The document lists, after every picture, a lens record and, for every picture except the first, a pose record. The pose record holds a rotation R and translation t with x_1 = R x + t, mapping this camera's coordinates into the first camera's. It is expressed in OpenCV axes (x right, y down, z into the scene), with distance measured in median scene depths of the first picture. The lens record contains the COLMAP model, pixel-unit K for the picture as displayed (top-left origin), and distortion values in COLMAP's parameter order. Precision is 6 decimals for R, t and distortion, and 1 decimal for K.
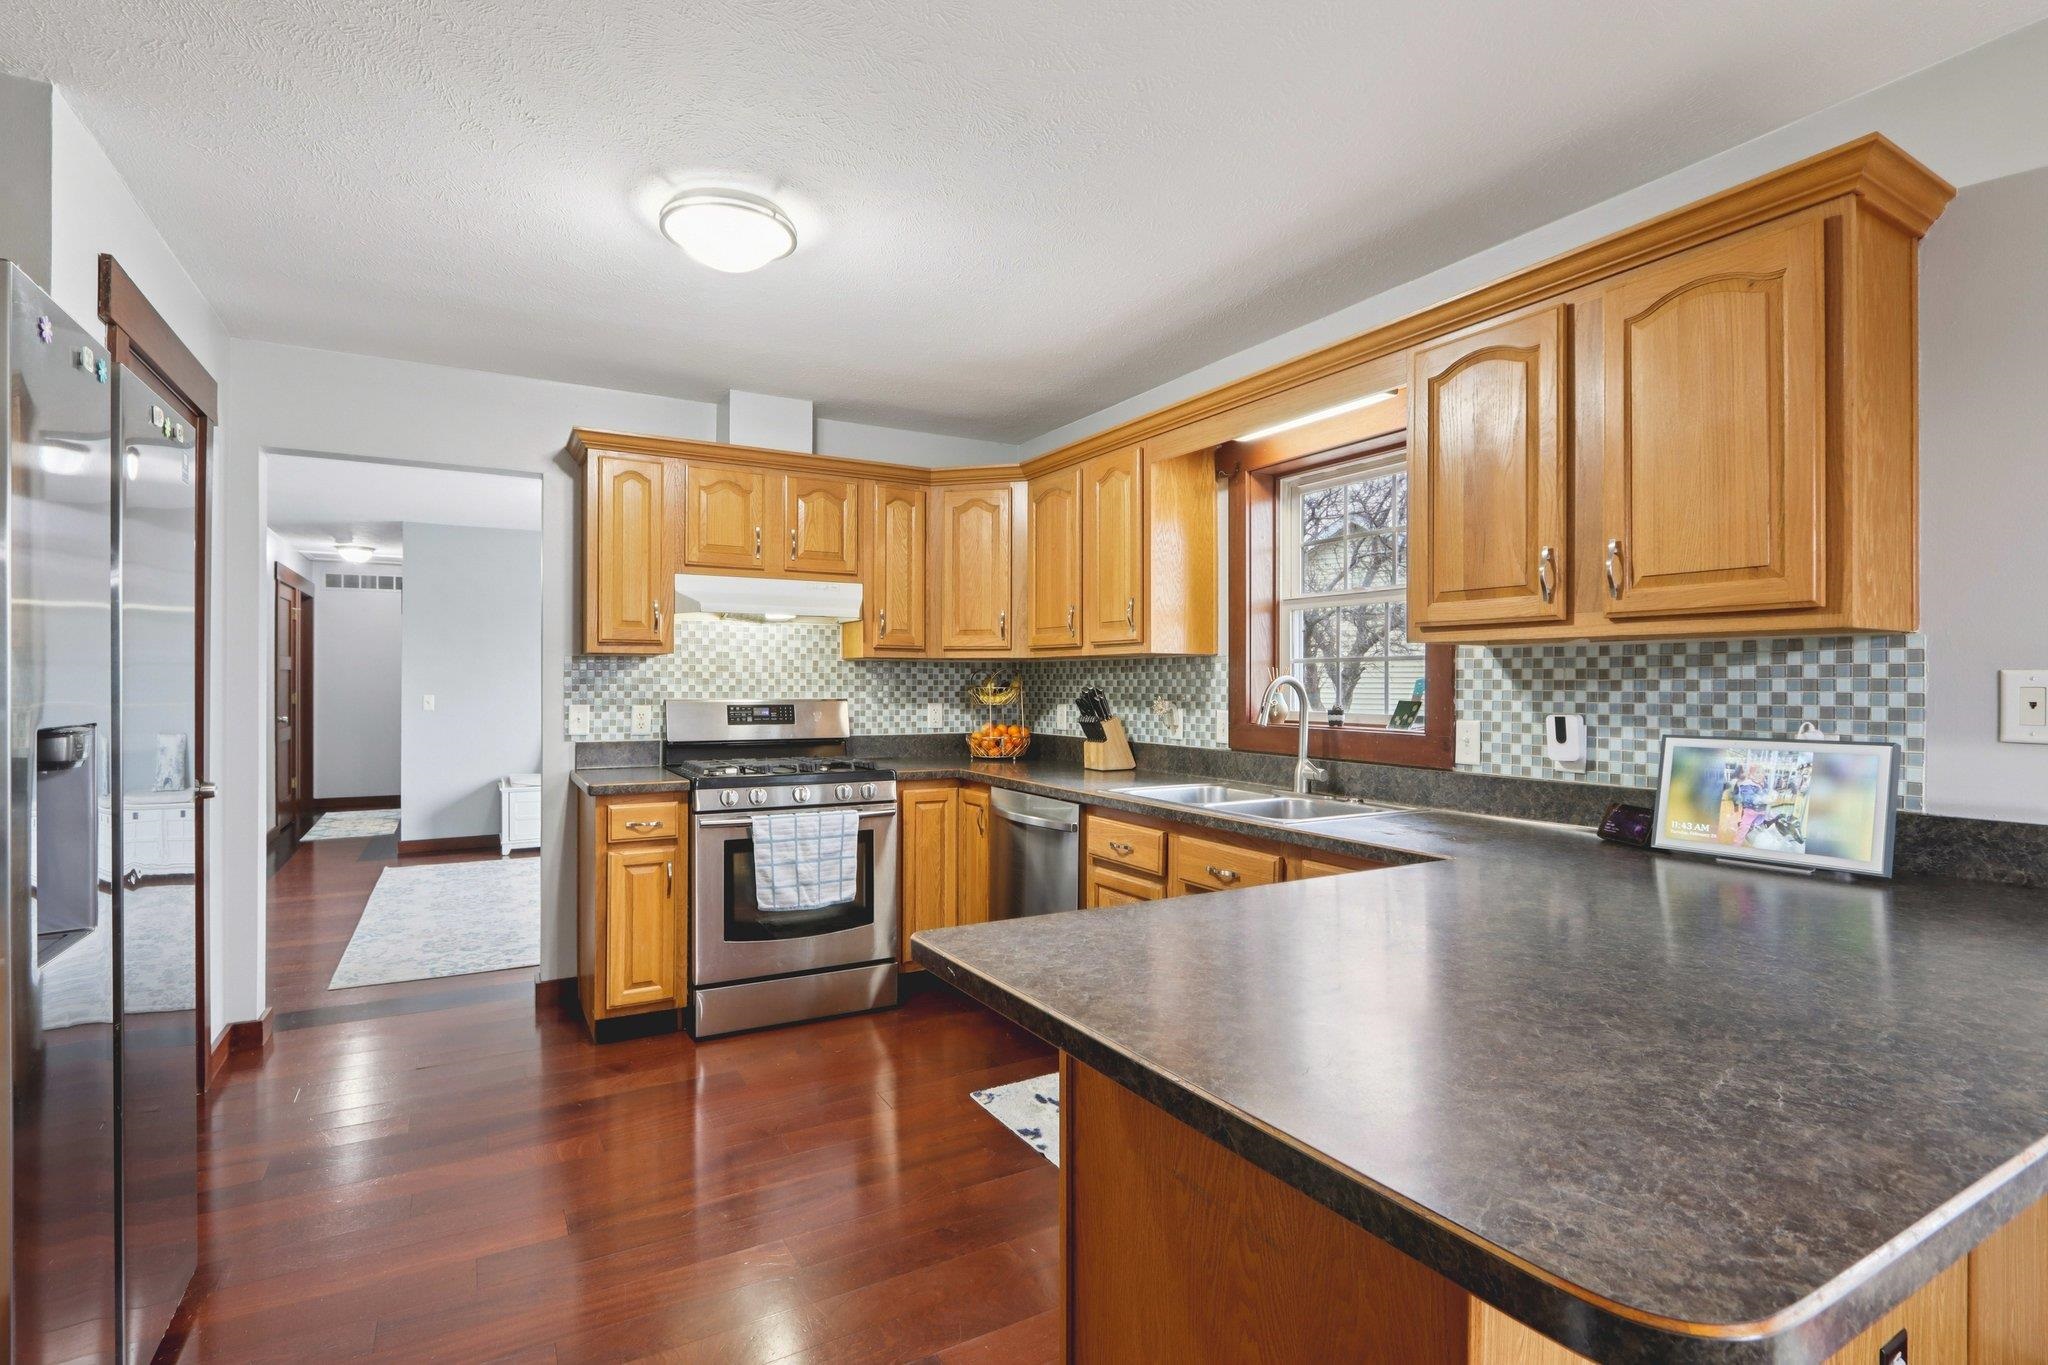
lens RADIAL K [[960.0, 0, 1024.0], [0, 960.0, 682.5], [0, 0, 1]] dist [-0.013483, 0.000158]
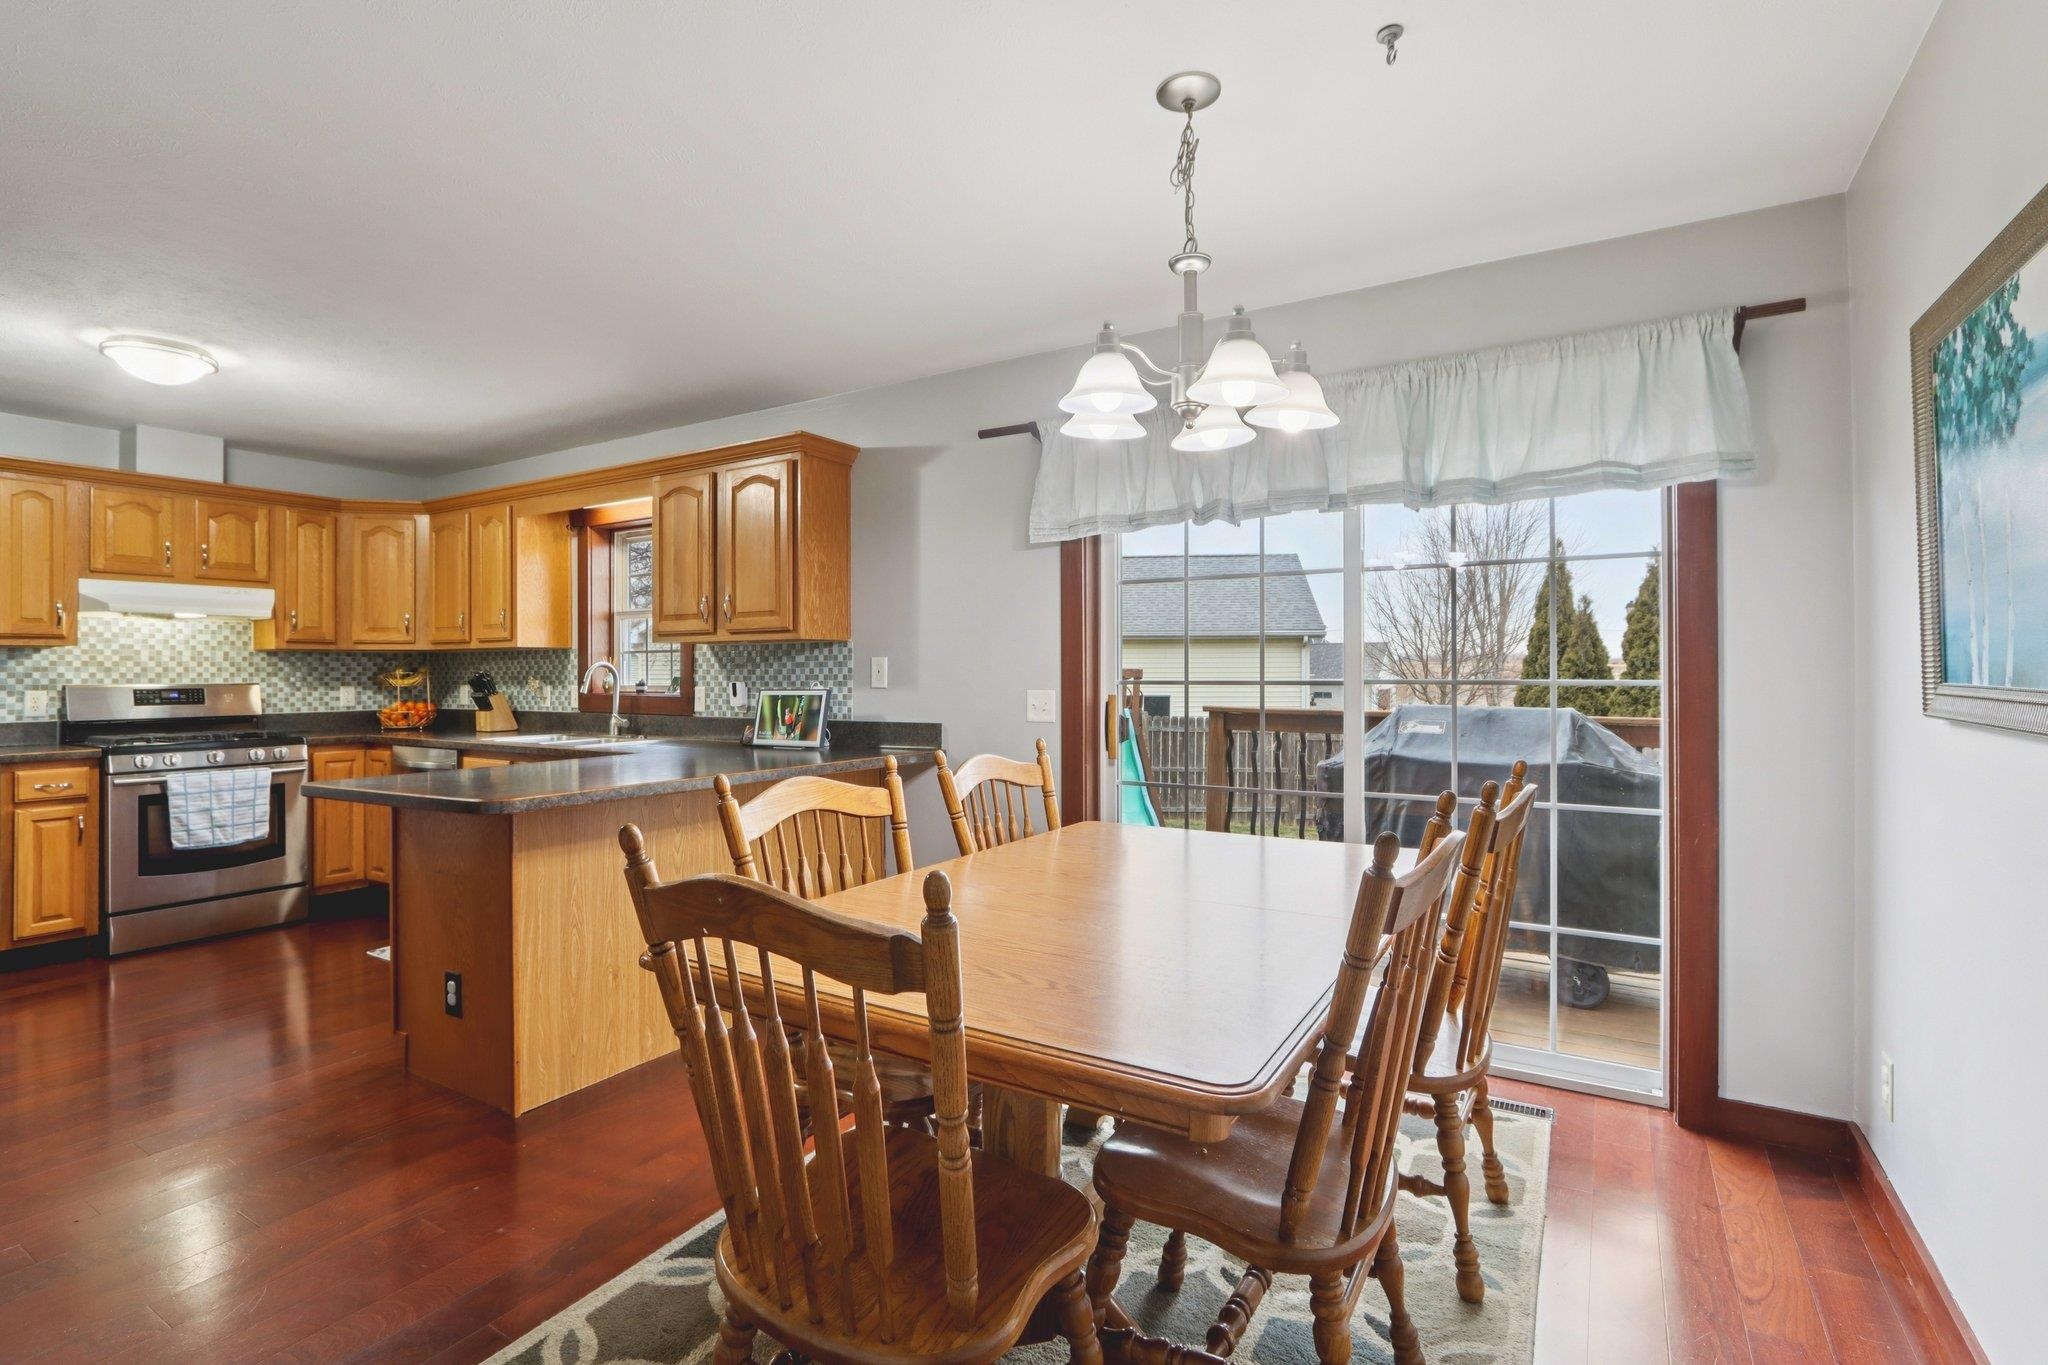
lens RADIAL K [[953.8, 0, 1010.7], [0, 953.8, 662.2], [0, 0, 1]] dist [-0.011305, 0.001089]
pose [[0.881176, -0.004247, 0.472769, 0.095292], [0.008652, 0.999937, -0.007144, 0.008233], [-0.472709, 0.010386, 0.881157, -0.552999]]
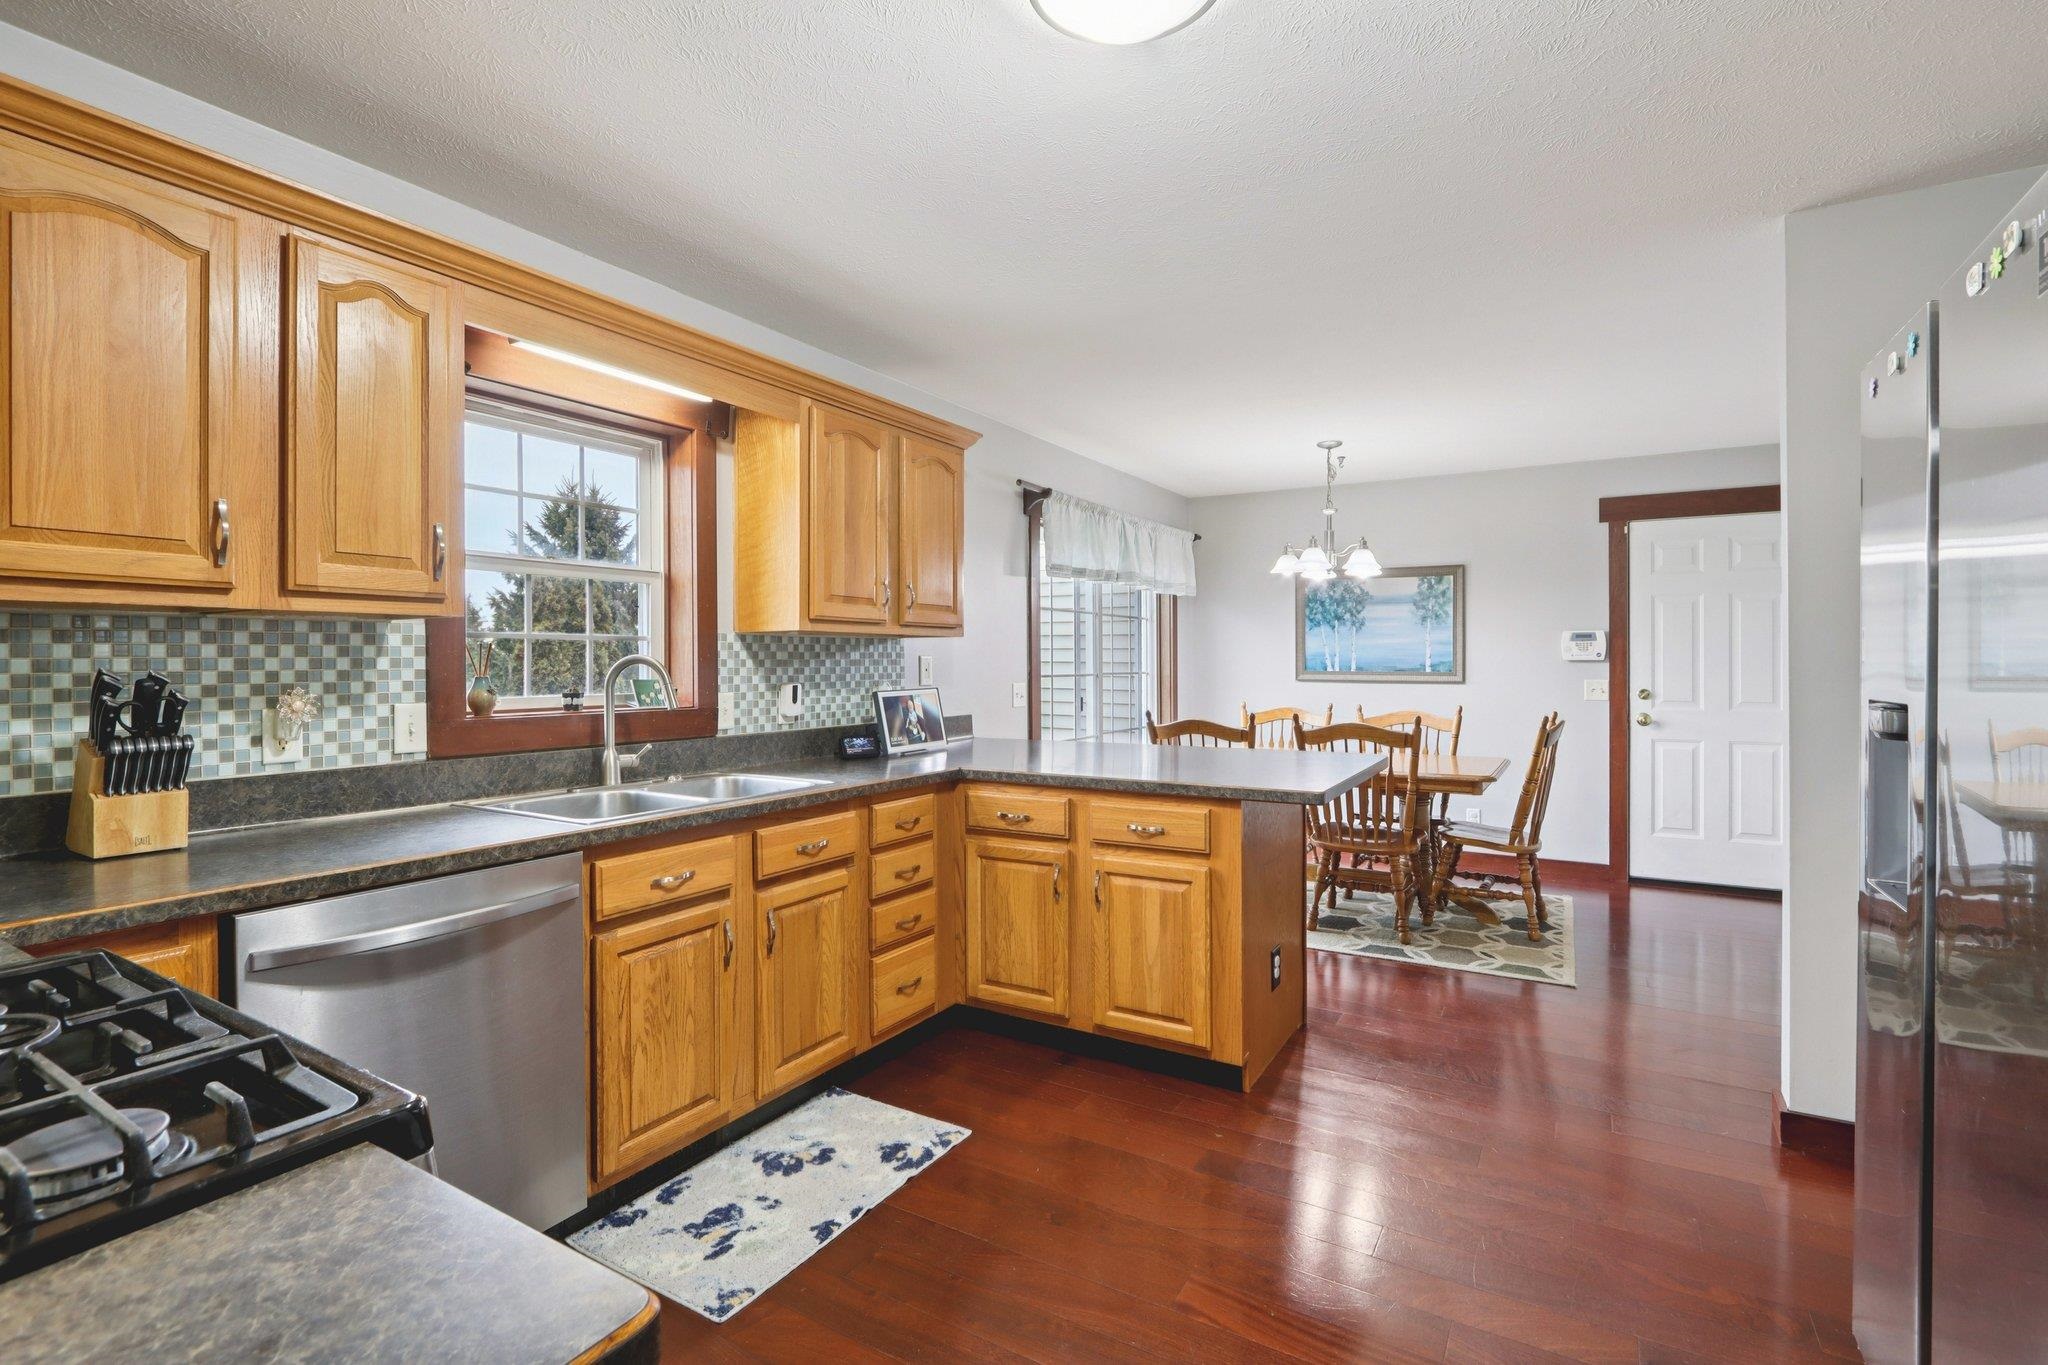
lens RADIAL K [[953.8, 0, 1010.7], [0, 953.8, 662.2], [0, 0, 1]] dist [-0.011305, 0.001089]
pose [[-0.476613, -0.002007, 0.879111, -0.525106], [0.000939, 0.999996, 0.002791, -0.001597], [-0.879113, 0.002155, -0.476609, 0.857172]]
